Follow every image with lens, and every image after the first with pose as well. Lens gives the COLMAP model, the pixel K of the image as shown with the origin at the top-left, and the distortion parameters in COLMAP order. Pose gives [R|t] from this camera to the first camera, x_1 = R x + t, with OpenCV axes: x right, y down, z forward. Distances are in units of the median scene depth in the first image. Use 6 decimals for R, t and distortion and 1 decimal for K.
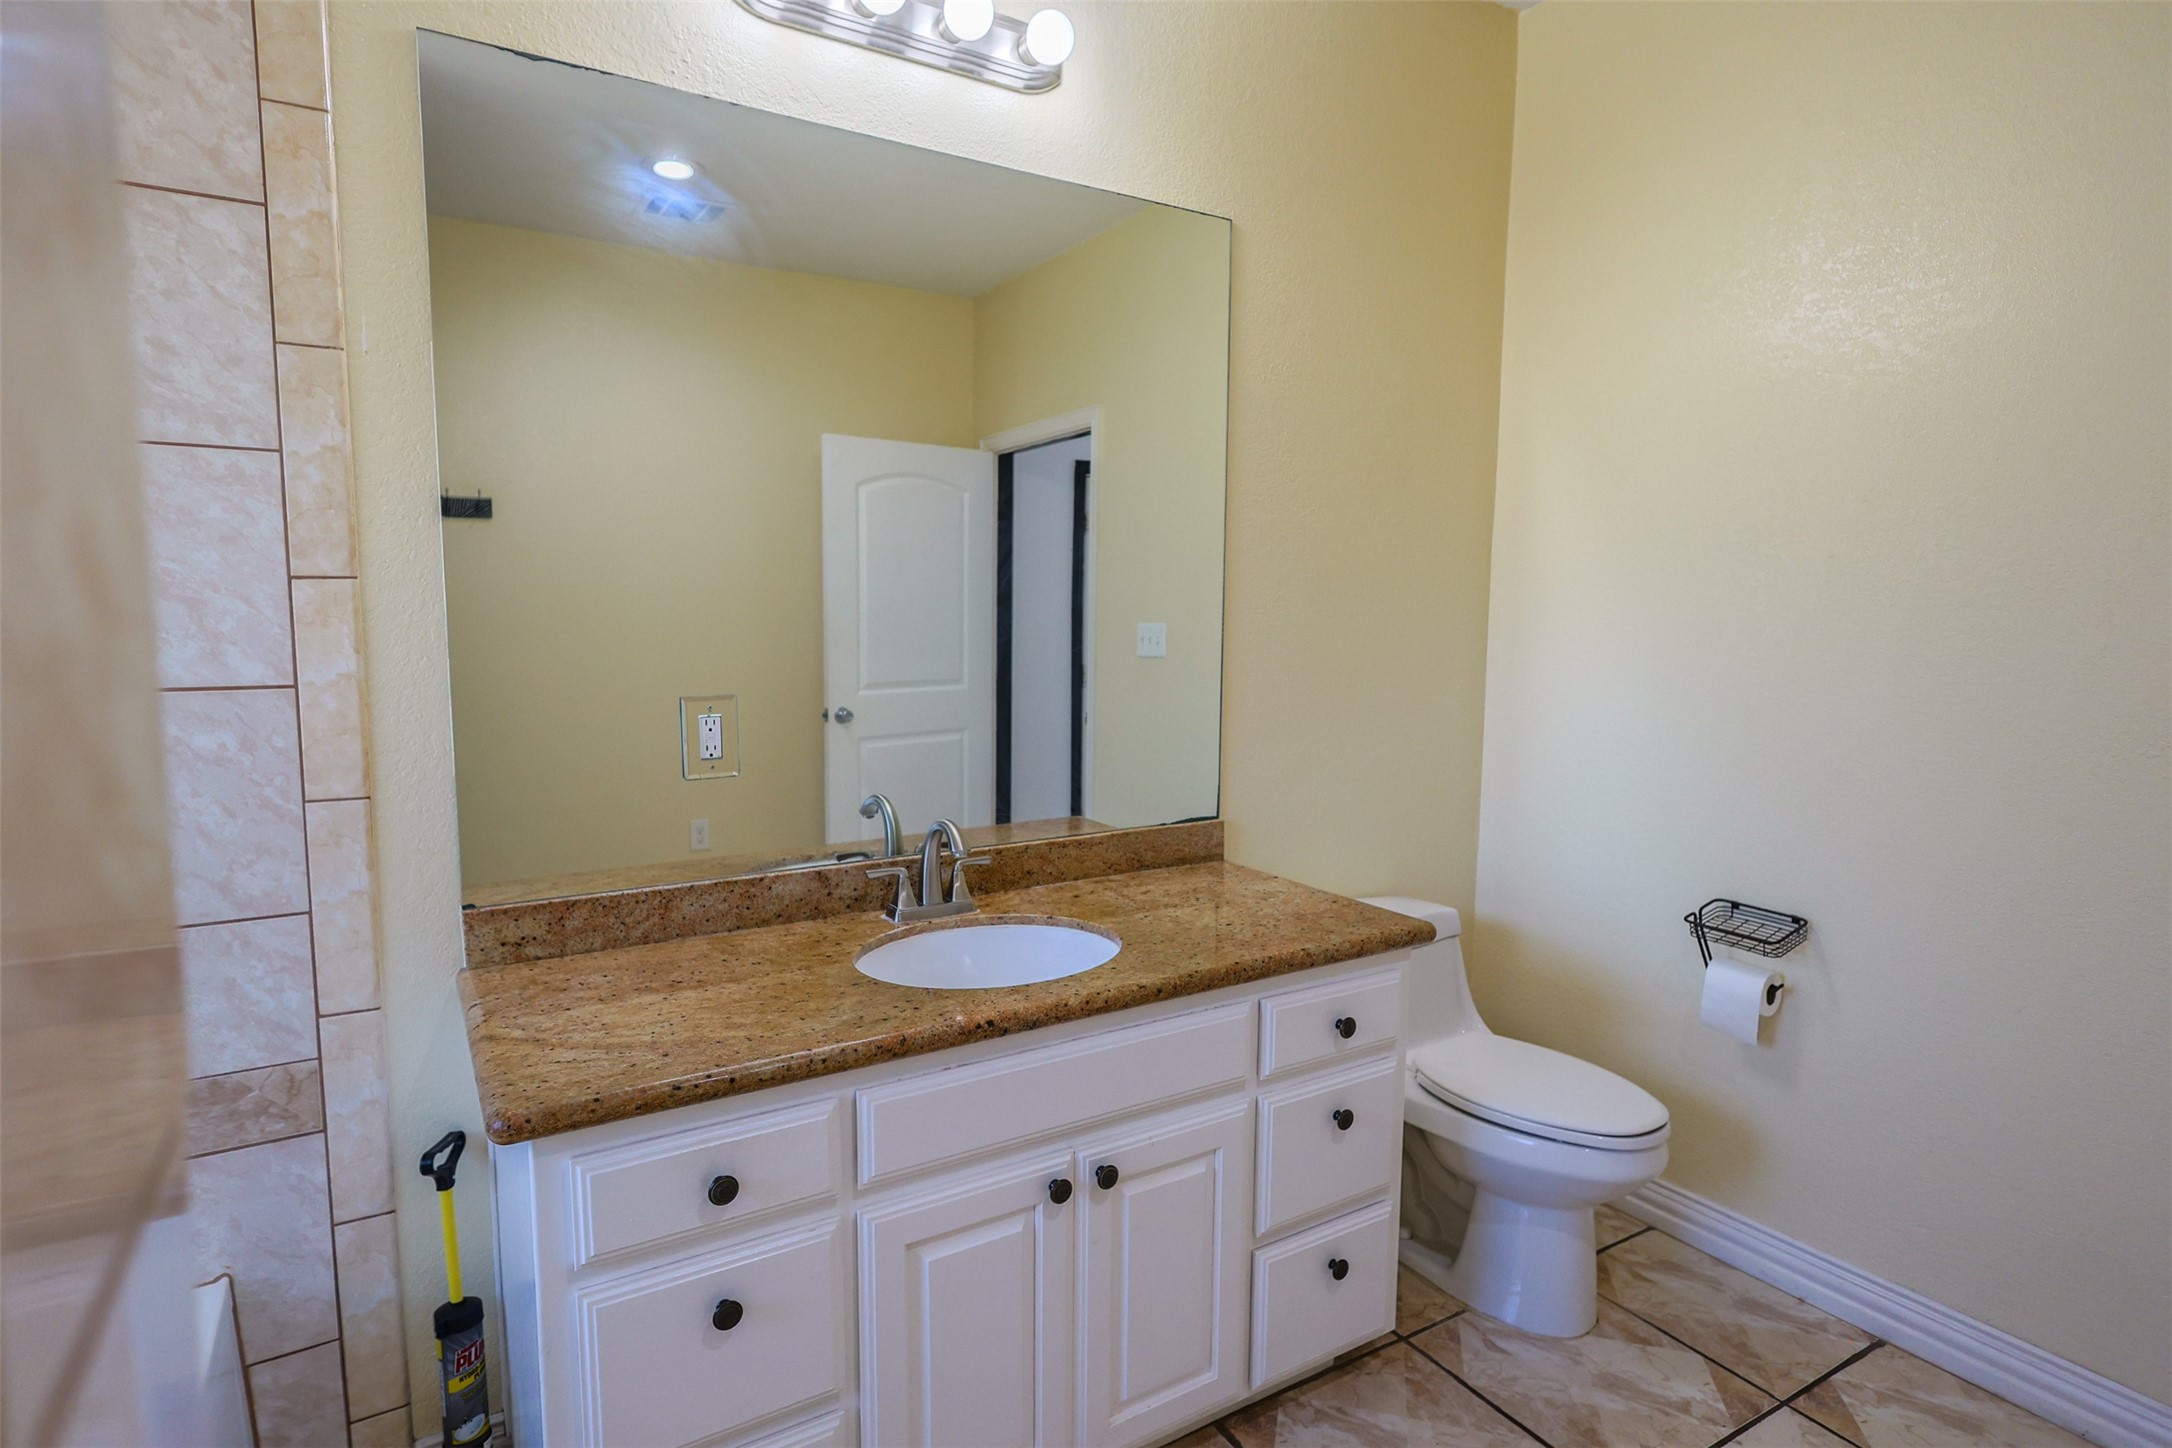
lens RADIAL K [[1069.2, 0, 1090.2], [0, 1069.2, 732.9], [0, 0, 1]] dist [0.000227, 0.001919]
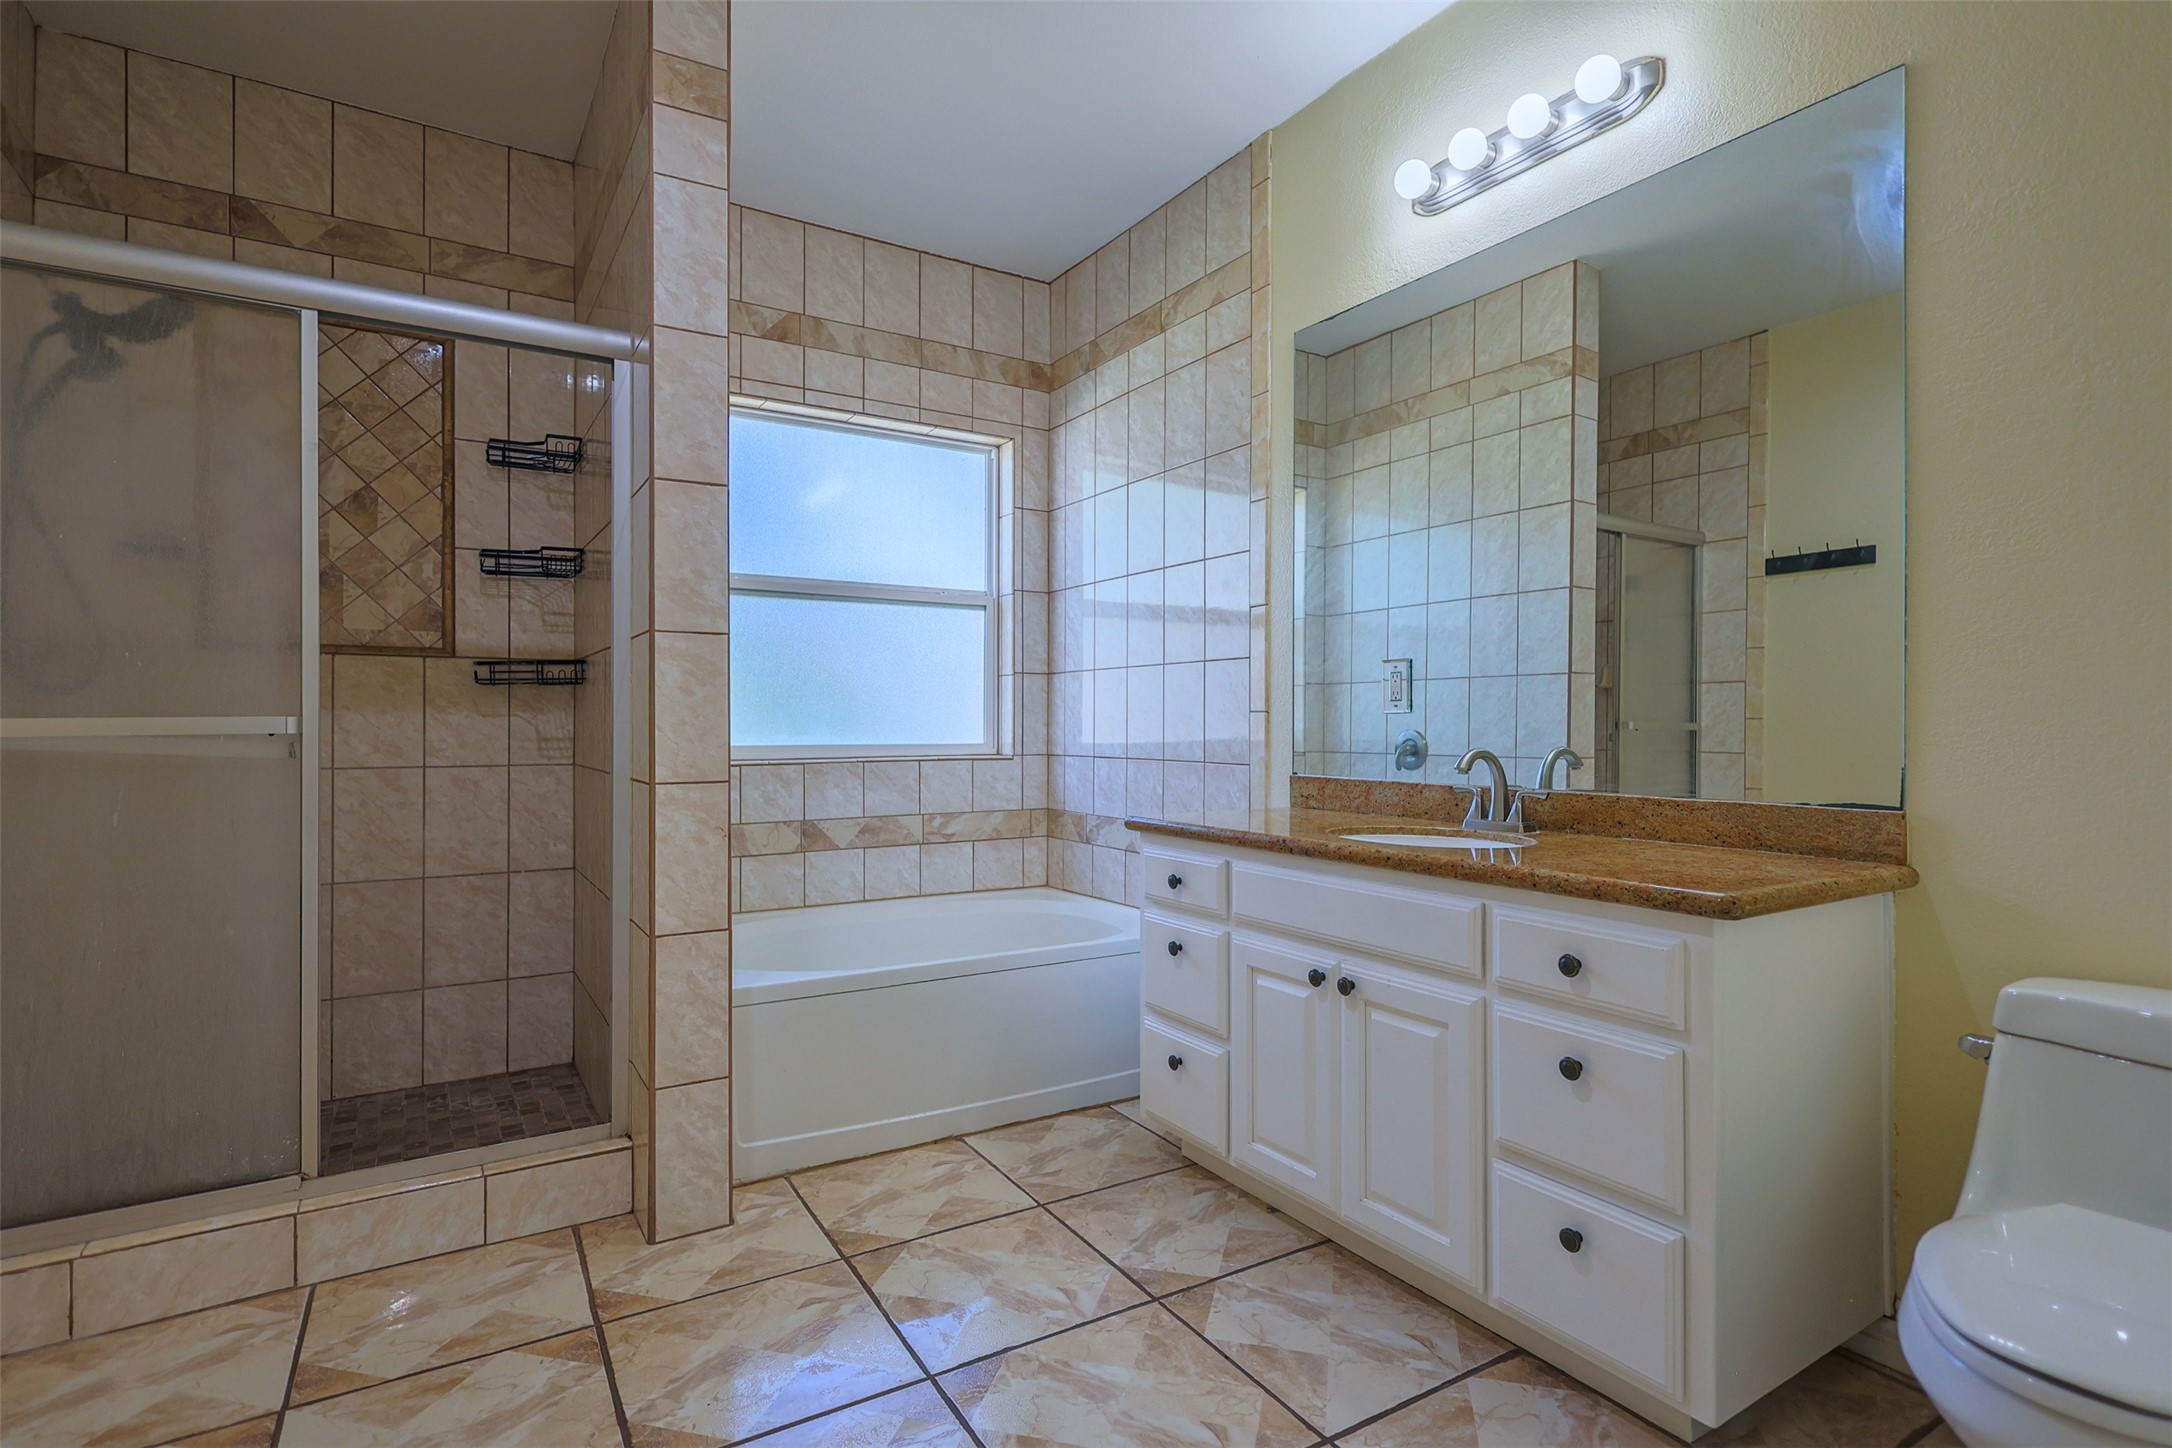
lens RADIAL K [[1069.2, 0, 1092.8], [0, 1069.2, 721.4], [0, 0, 1]] dist [0.000227, 0.001919]
pose [[0.032871, -0.004437, -0.999450, 1.207181], [-0.106868, 0.994242, -0.007928, 0.117892], [0.993730, 0.107070, 0.032208, 0.547761]]
